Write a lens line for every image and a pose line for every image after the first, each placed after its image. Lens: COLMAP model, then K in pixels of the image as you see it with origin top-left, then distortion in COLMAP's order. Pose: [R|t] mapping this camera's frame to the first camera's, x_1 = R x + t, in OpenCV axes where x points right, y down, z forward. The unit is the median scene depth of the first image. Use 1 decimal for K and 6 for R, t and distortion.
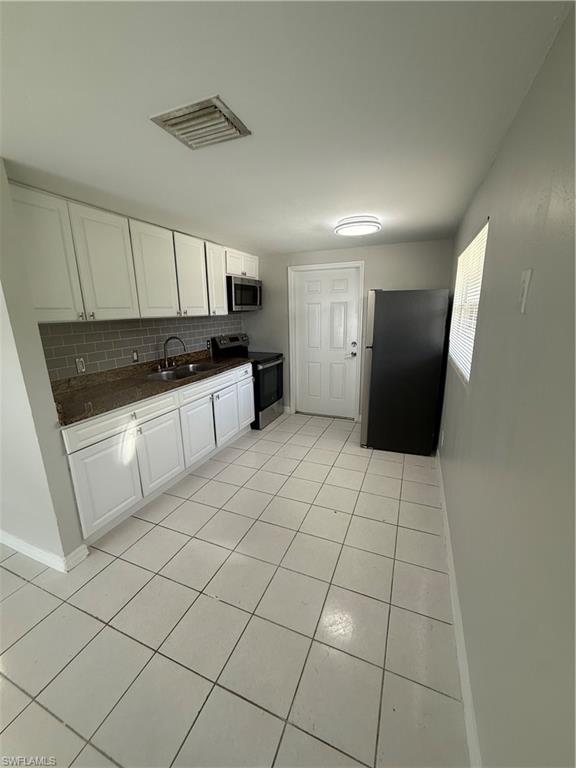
lens RADIAL K [[309.8, 0, 284.0], [0, 309.8, 384.8], [0, 0, 1]] dist [0.000899, 0.000414]
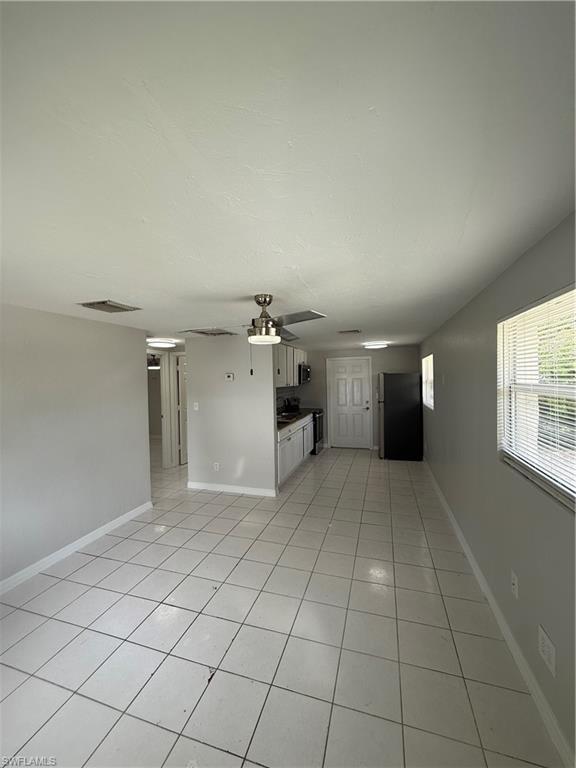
lens RADIAL K [[309.8, 0, 287.3], [0, 309.8, 379.9], [0, 0, 1]] dist [0.000899, 0.000414]
pose [[0.995887, -0.004092, 0.090508, -0.368225], [0.025556, 0.971101, -0.237297, 0.143484], [-0.086921, 0.238634, 0.967212, -0.633203]]
